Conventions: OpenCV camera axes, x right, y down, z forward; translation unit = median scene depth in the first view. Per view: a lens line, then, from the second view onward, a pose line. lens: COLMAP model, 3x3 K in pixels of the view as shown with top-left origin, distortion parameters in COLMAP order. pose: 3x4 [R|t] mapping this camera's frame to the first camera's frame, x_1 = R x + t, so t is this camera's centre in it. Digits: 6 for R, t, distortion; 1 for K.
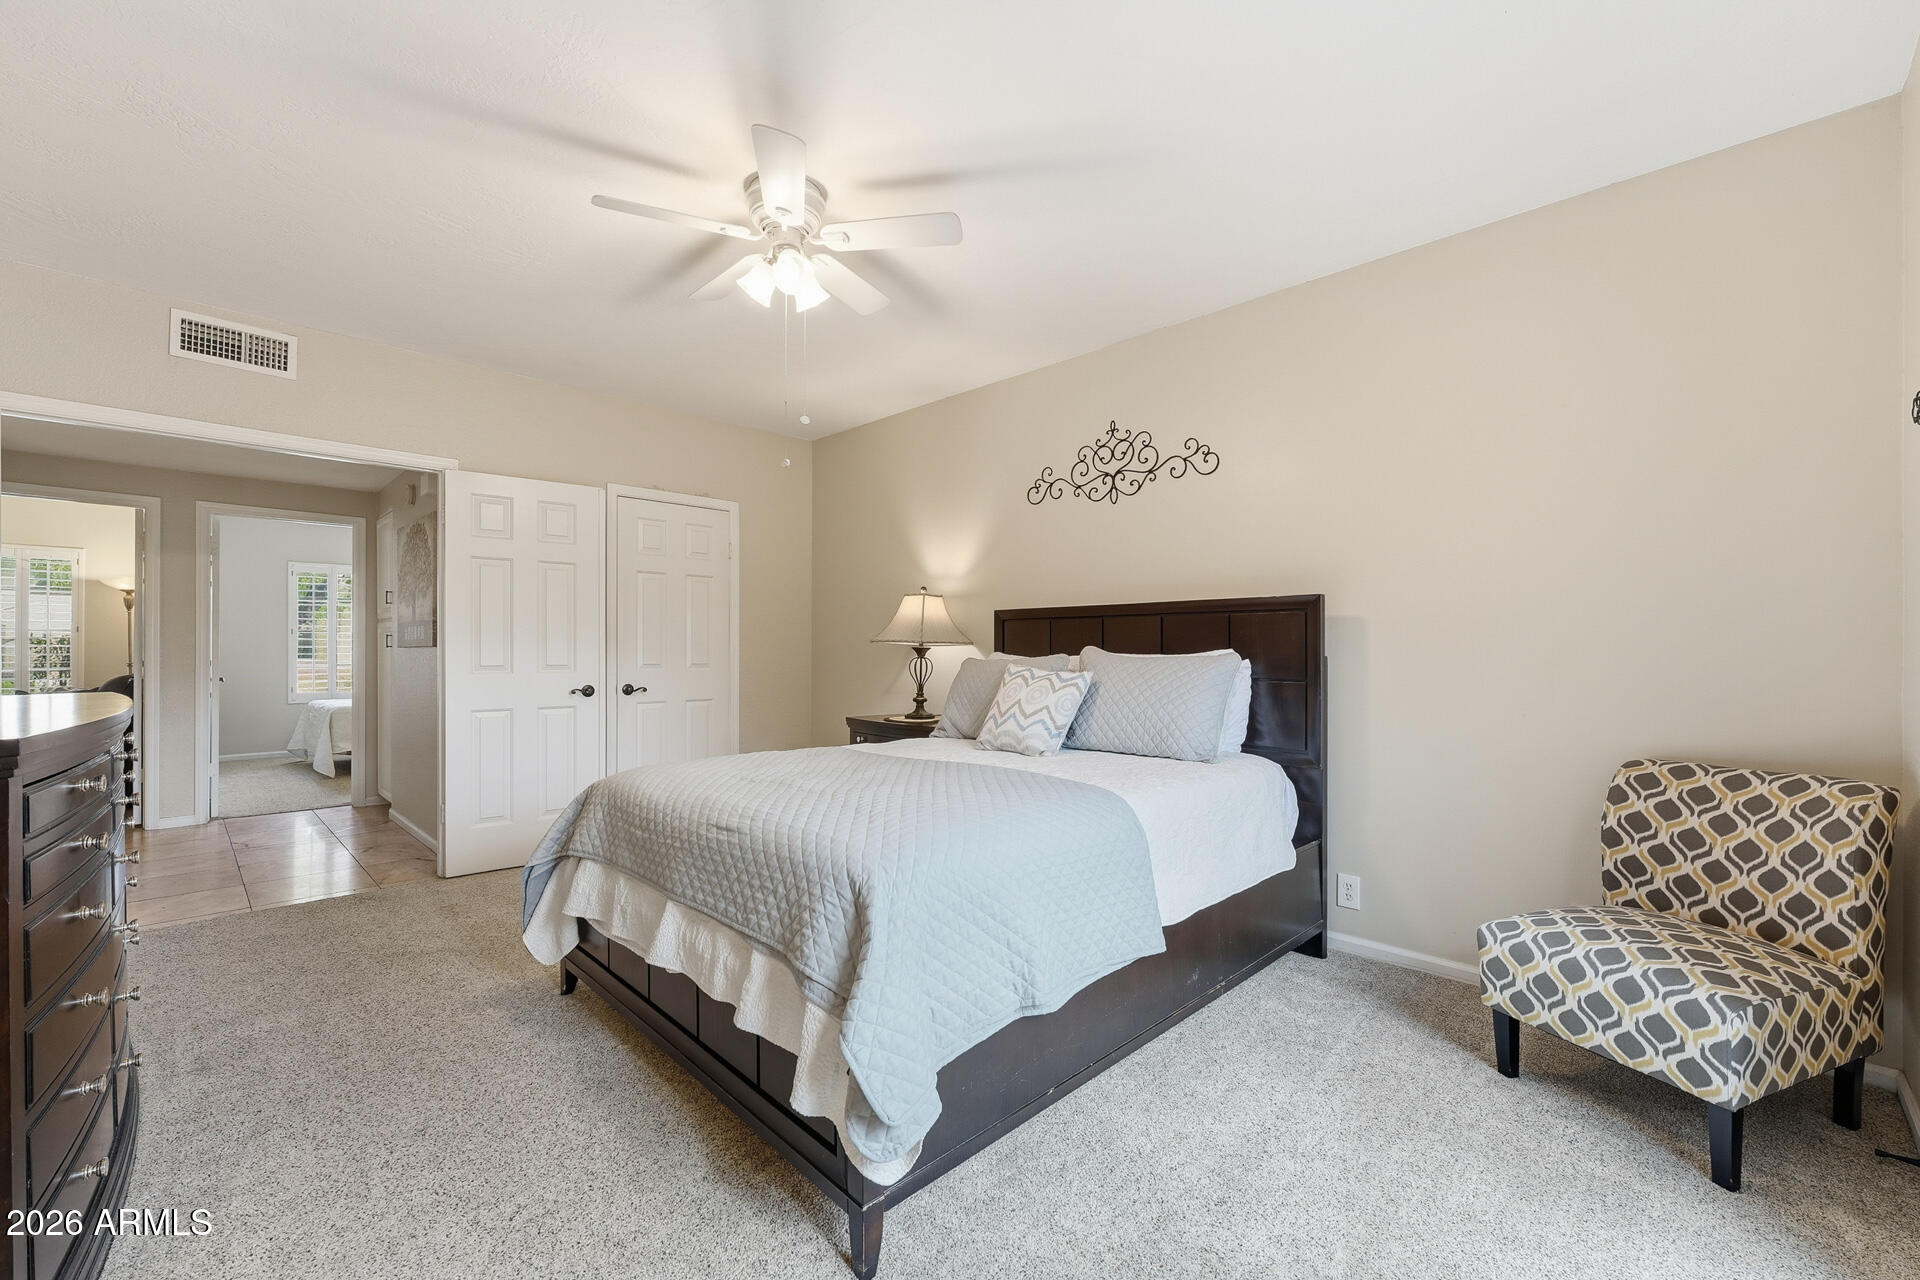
lens RADIAL K [[776.7, 0, 960.5], [0, 776.7, 638.3], [0, 0, 1]] dist [-0.001258, 0.000154]
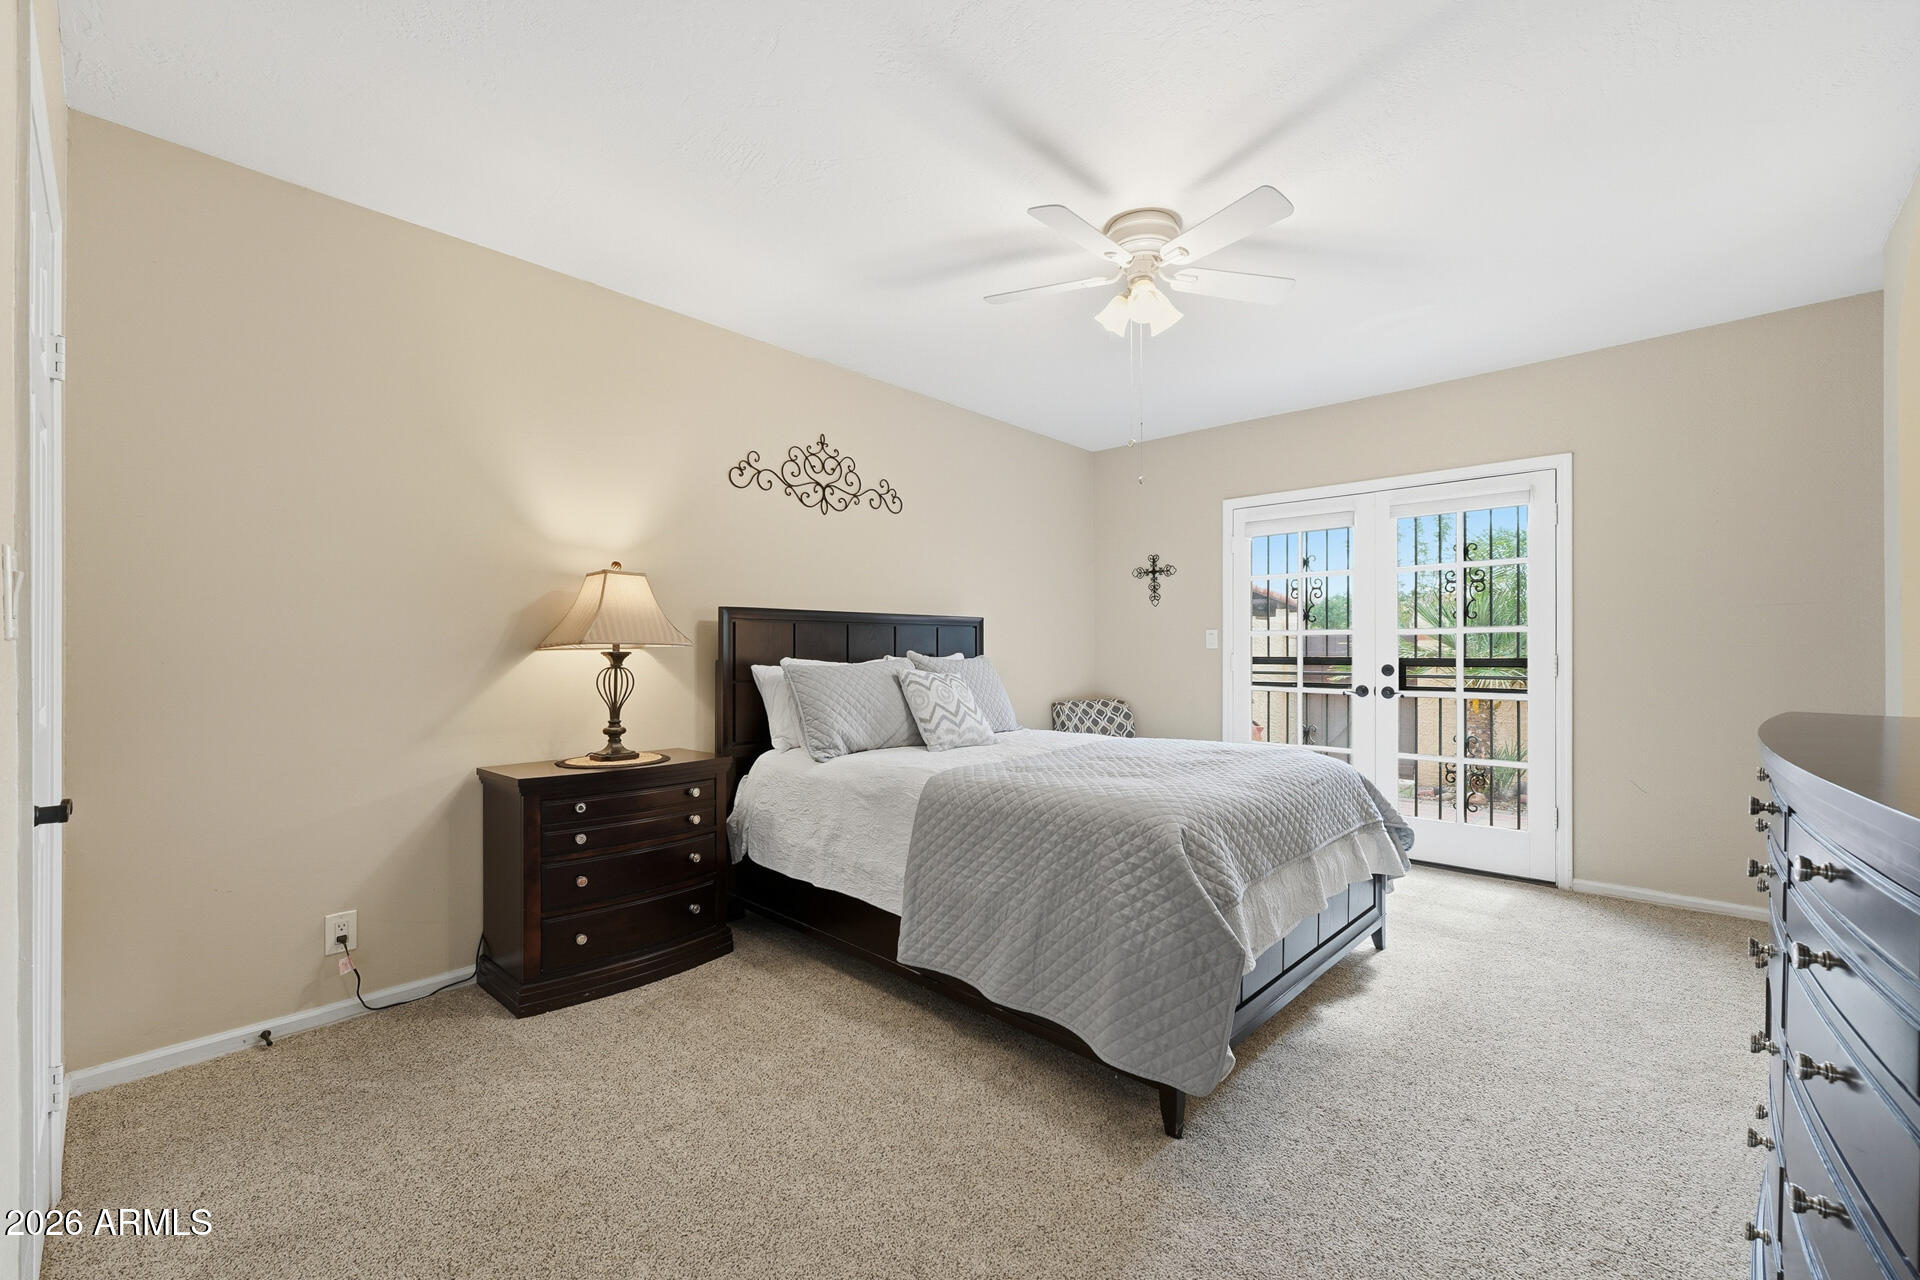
lens RADIAL K [[776.7, 0, 960.5], [0, 776.7, 638.3], [0, 0, 1]] dist [-0.001258, 0.000154]
pose [[-0.023146, 0.016768, 0.999591, -0.845486], [-0.012482, 0.999777, -0.017060, 0.008866], [-0.999654, -0.012872, -0.022931, 0.836686]]
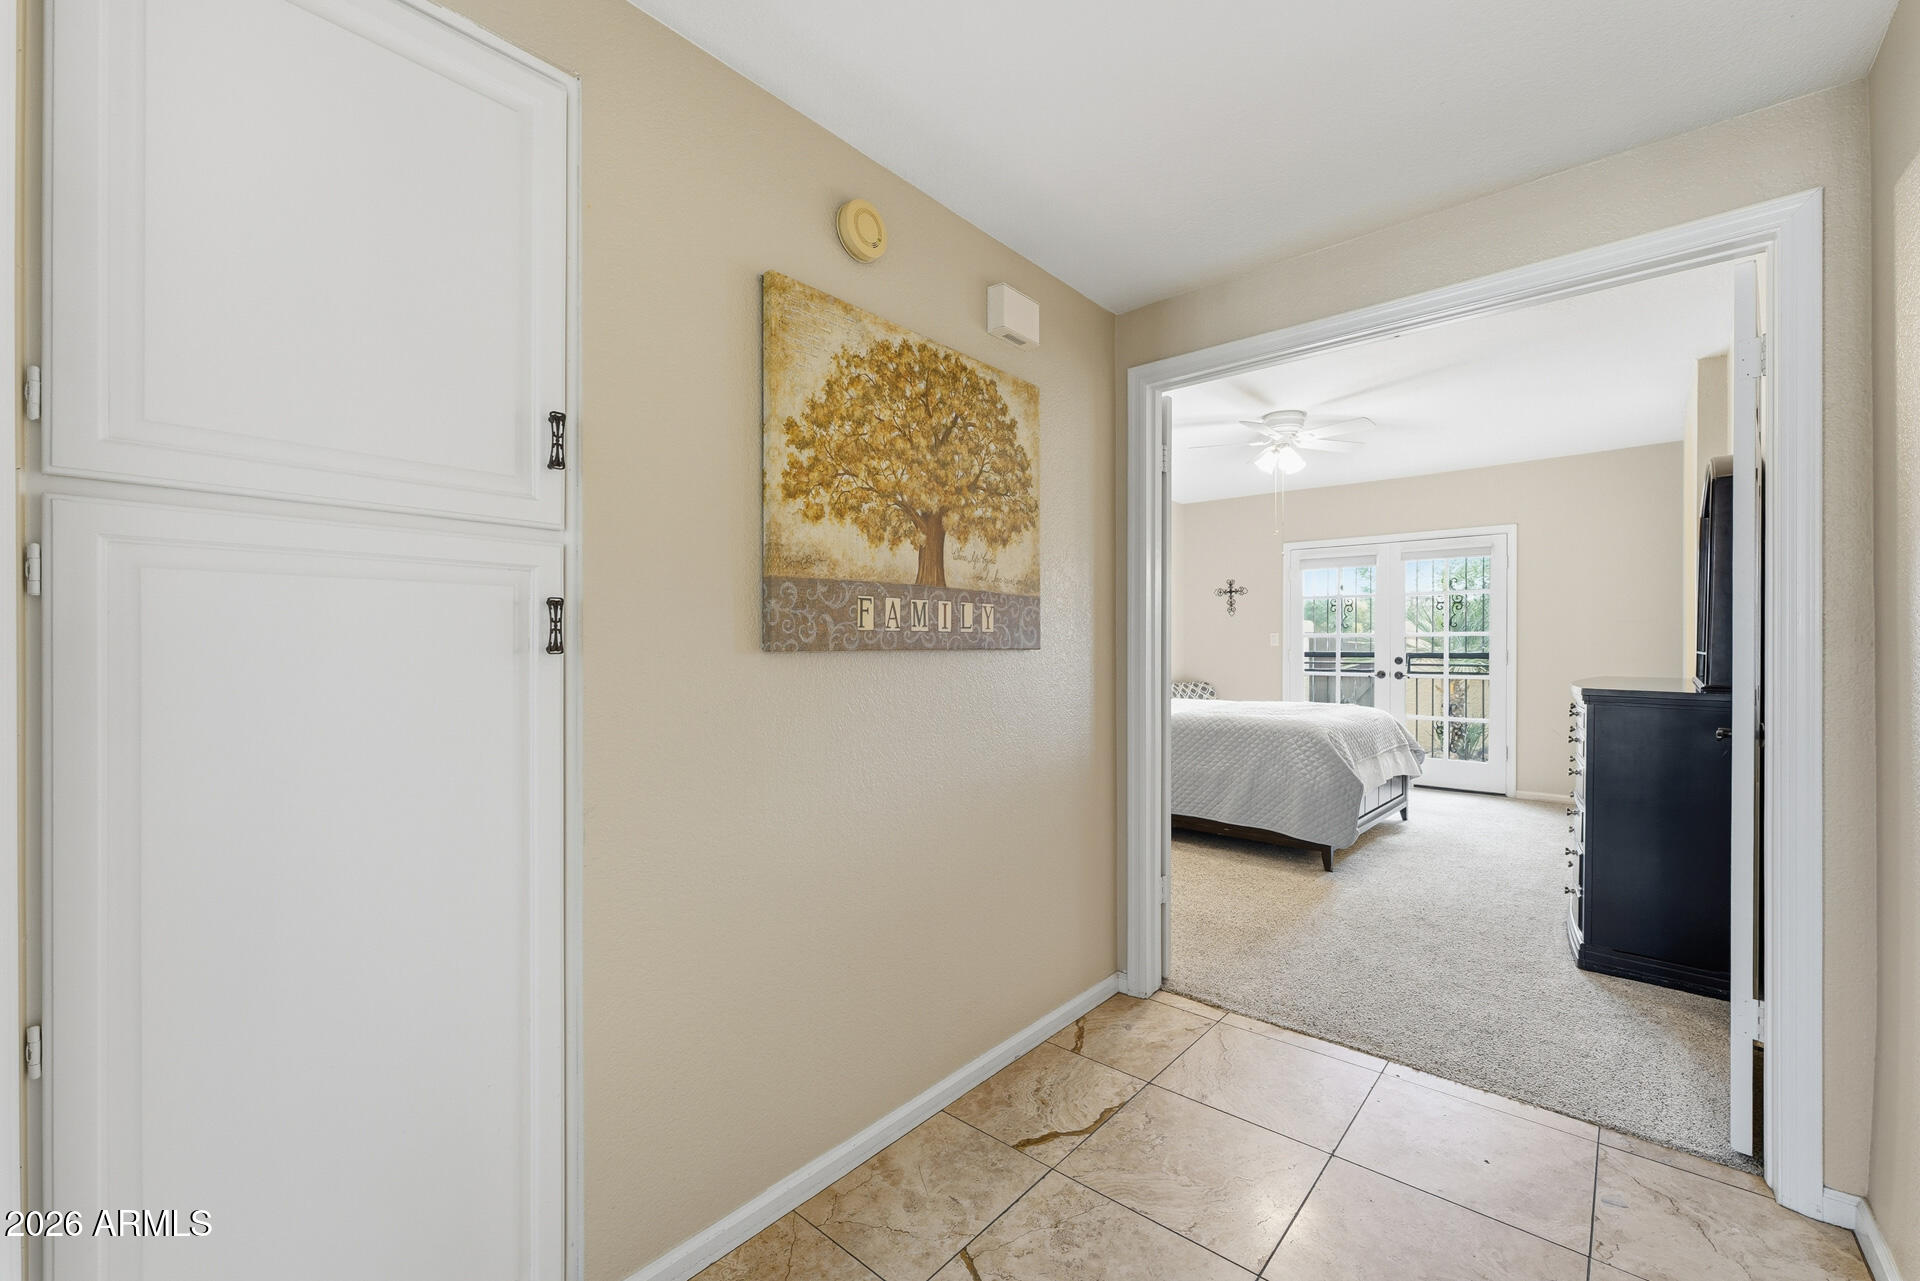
lens RADIAL K [[776.7, 0, 960.5], [0, 776.7, 638.8], [0, 0, 1]] dist [-0.001258, 0.000154]
pose [[-0.055729, 0.011009, 0.998385, -1.416866], [-0.013831, 0.999835, -0.011797, 0.013852], [-0.998350, -0.014466, -0.055567, 1.273628]]
